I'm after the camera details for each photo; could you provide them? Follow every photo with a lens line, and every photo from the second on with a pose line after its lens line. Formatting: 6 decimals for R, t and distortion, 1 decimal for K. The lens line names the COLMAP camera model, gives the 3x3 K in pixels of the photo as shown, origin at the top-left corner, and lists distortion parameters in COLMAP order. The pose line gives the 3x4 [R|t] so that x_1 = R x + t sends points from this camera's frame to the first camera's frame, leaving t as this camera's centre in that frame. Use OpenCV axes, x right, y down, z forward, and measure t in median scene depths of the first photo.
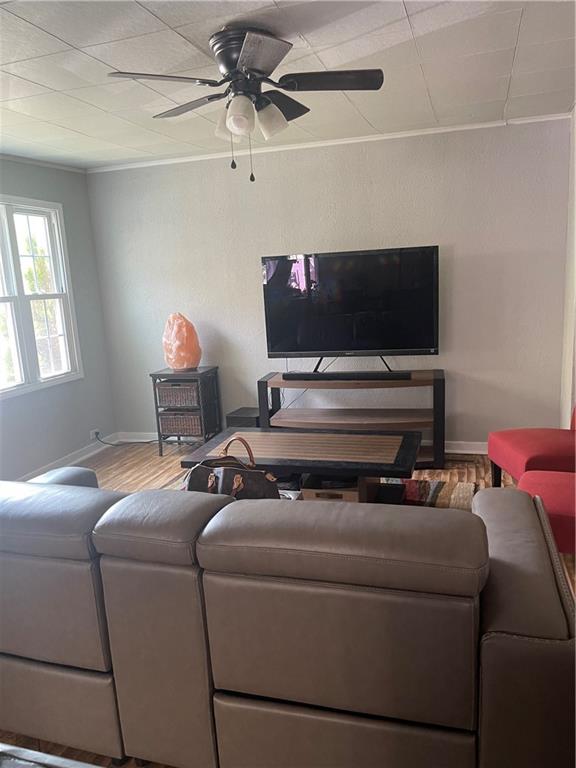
lens RADIAL K [[579.5, 0, 293.3], [0, 579.5, 390.7], [0, 0, 1]] dist [0.043098, -0.040877]
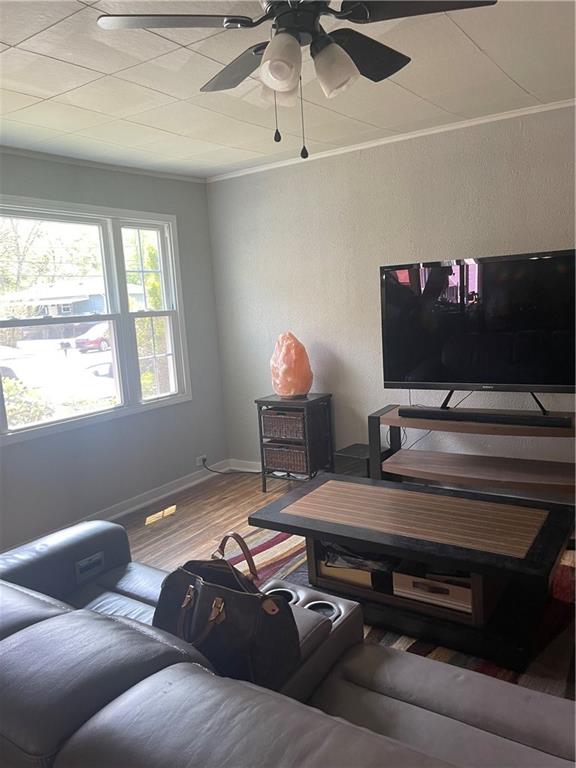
lens RADIAL K [[579.5, 0, 291.2], [0, 579.5, 389.9], [0, 0, 1]] dist [0.043098, -0.040877]
pose [[0.956371, 0.040436, -0.289343, 0.067785], [-0.047266, 0.998744, -0.016651, -0.033591], [0.288306, 0.029601, 0.957081, 0.167962]]
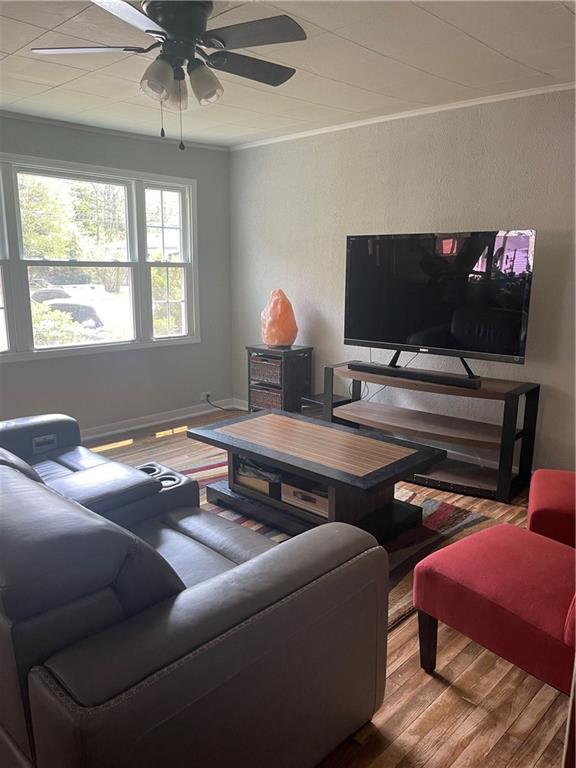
lens RADIAL K [[579.5, 0, 287.8], [0, 579.5, 385.6], [0, 0, 1]] dist [0.043098, -0.040877]
pose [[0.888909, 0.151601, -0.432270, 0.287681], [-0.141763, 0.988365, 0.055112, -0.028476], [0.435596, 0.012291, 0.900059, 0.111878]]
